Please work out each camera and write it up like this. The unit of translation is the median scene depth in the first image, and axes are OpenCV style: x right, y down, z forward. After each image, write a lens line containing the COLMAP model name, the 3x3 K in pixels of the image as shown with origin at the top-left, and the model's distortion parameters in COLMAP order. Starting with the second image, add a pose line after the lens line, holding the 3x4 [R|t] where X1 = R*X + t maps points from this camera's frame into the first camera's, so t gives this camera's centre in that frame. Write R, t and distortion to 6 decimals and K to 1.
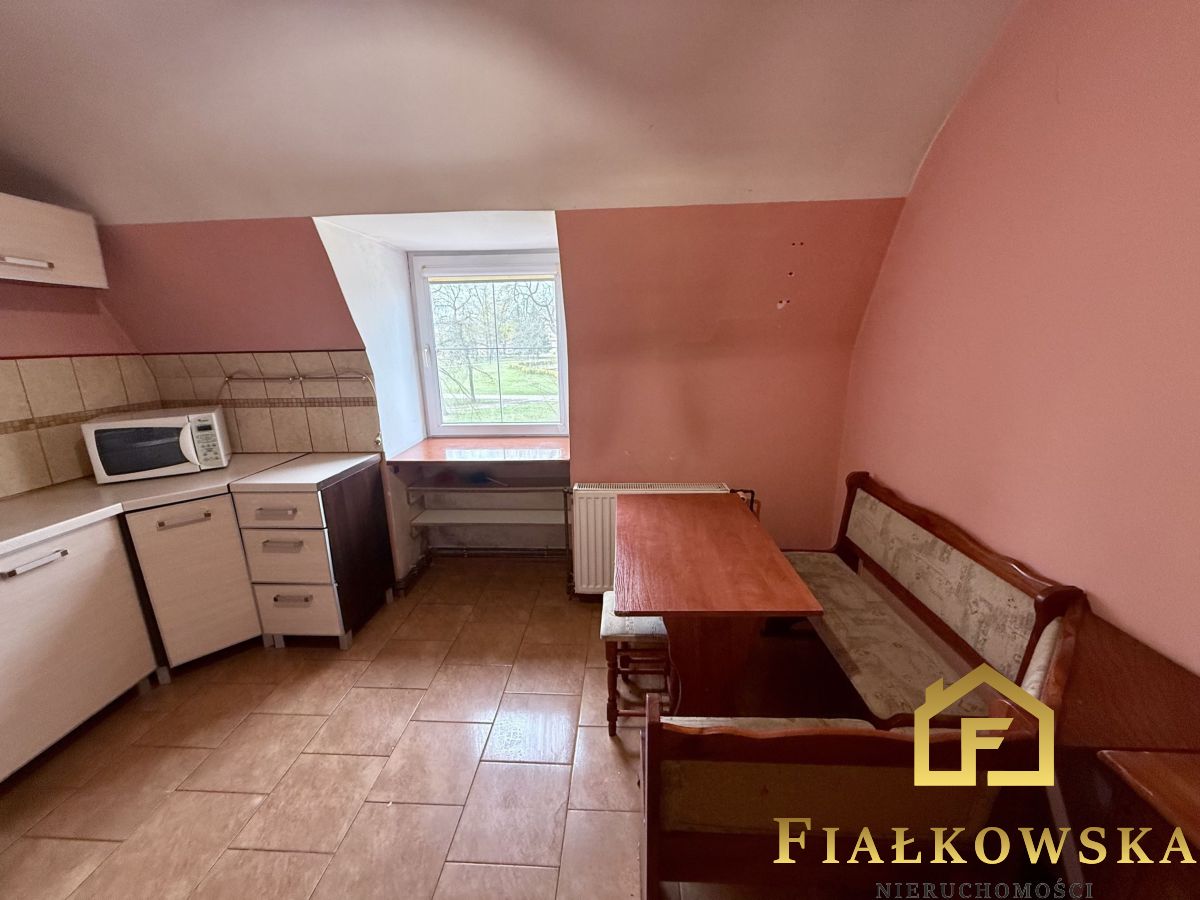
lens RADIAL K [[476.5, 0, 600.5], [0, 476.5, 452.4], [0, 0, 1]] dist [-0.000367, -0.000198]
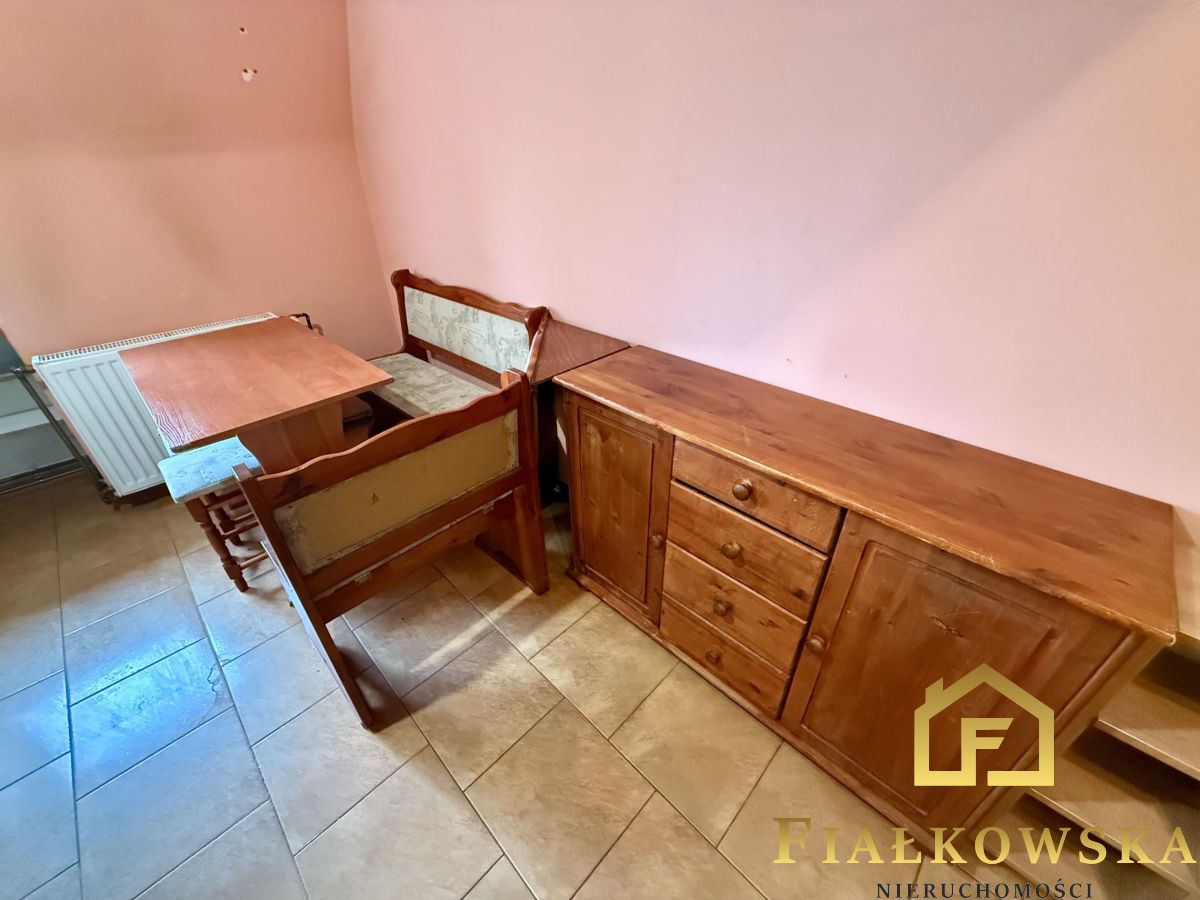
lens RADIAL K [[476.5, 0, 600.6], [0, 476.5, 451.0], [0, 0, 1]] dist [-0.000367, -0.000198]
pose [[0.658297, -0.390497, 0.643551, -0.011108], [0.179127, 0.911627, 0.369931, 0.118765], [-0.731135, -0.128247, 0.670070, -0.125919]]
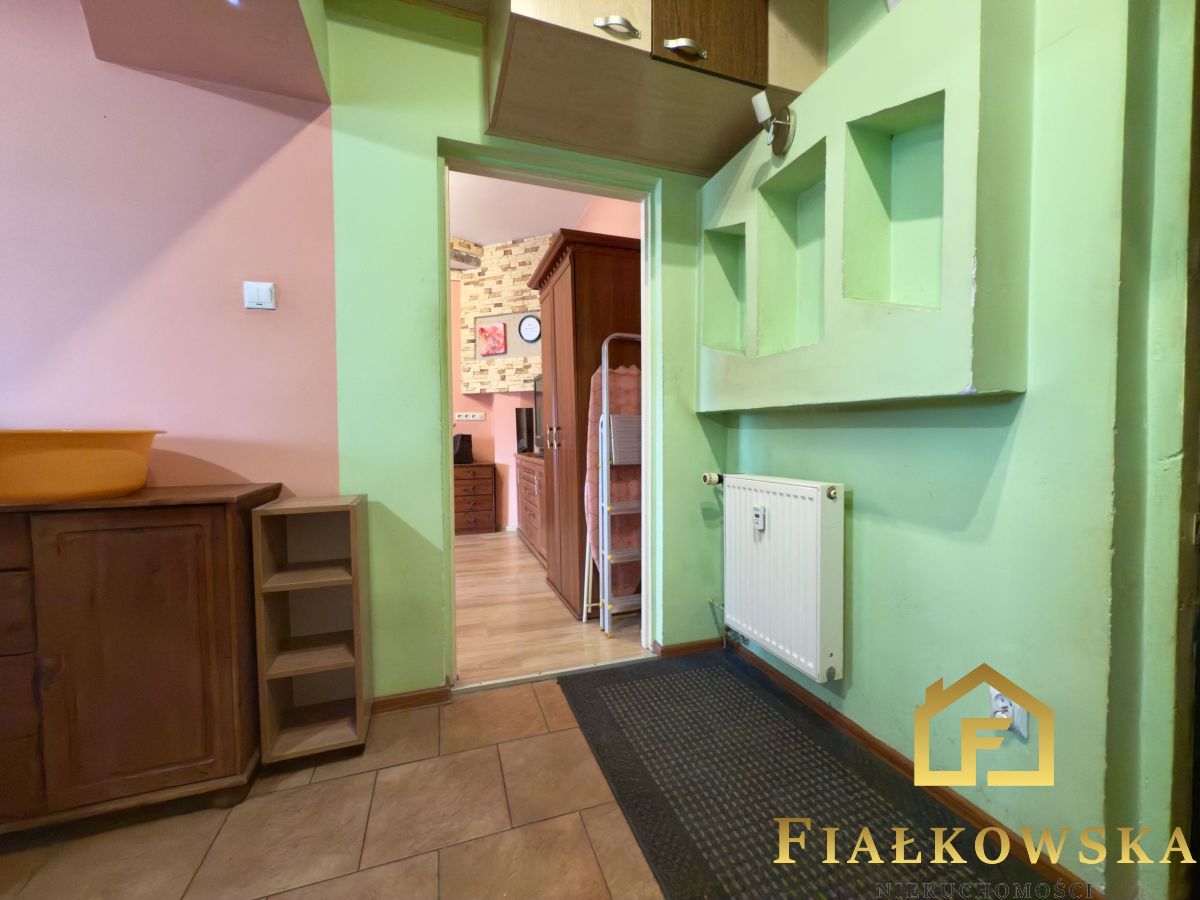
lens RADIAL K [[476.5, 0, 597.7], [0, 476.5, 450.3], [0, 0, 1]] dist [-0.000367, -0.000198]
pose [[-0.372369, -0.012863, 0.927996, -0.394553], [0.230316, 0.967345, 0.105825, 0.418092], [-0.899053, 0.253138, -0.357247, -0.451681]]
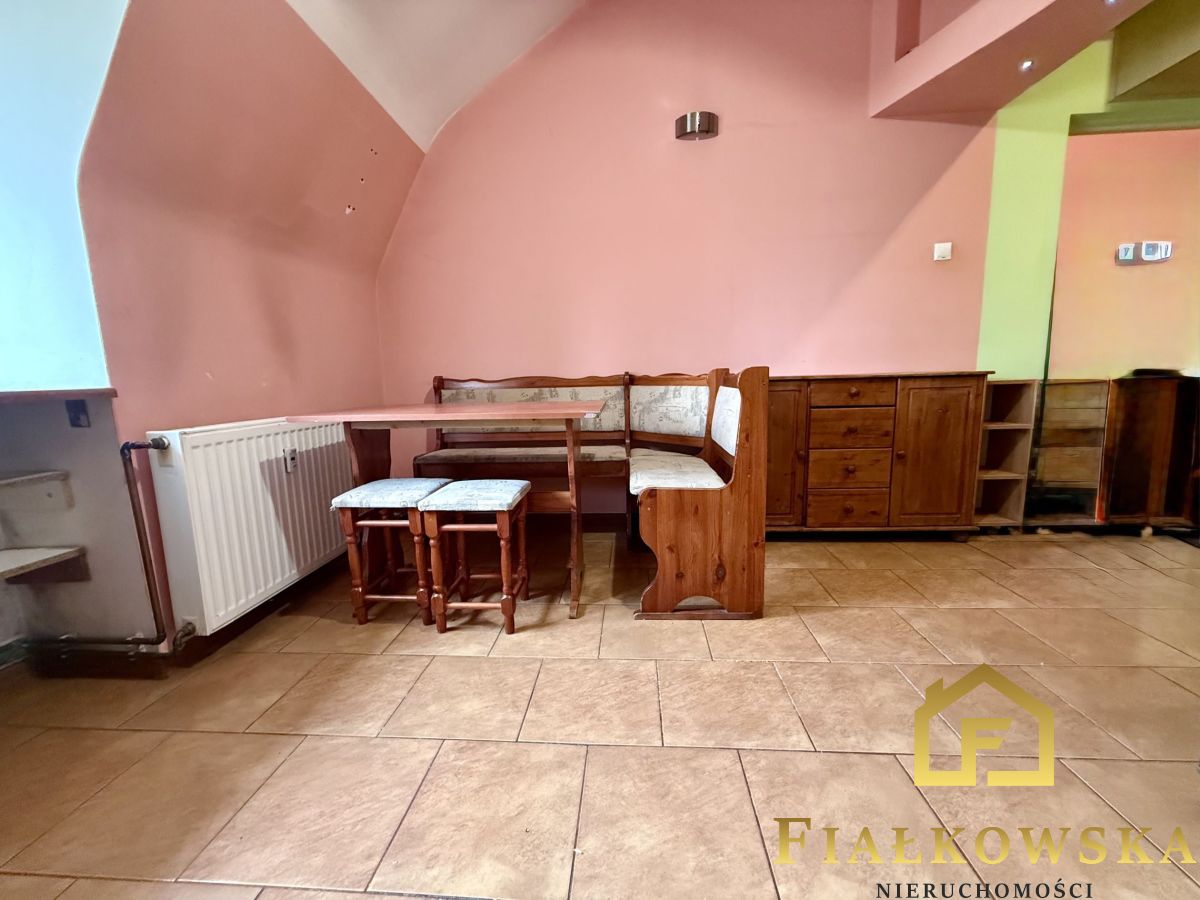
lens RADIAL K [[476.5, 0, 600.8], [0, 476.5, 451.6], [0, 0, 1]] dist [-0.000367, -0.000198]
pose [[0.014670, -0.137499, 0.990393, -0.810330], [0.262024, 0.956414, 0.128900, 0.214909], [-0.964950, 0.257616, 0.050059, 0.735661]]
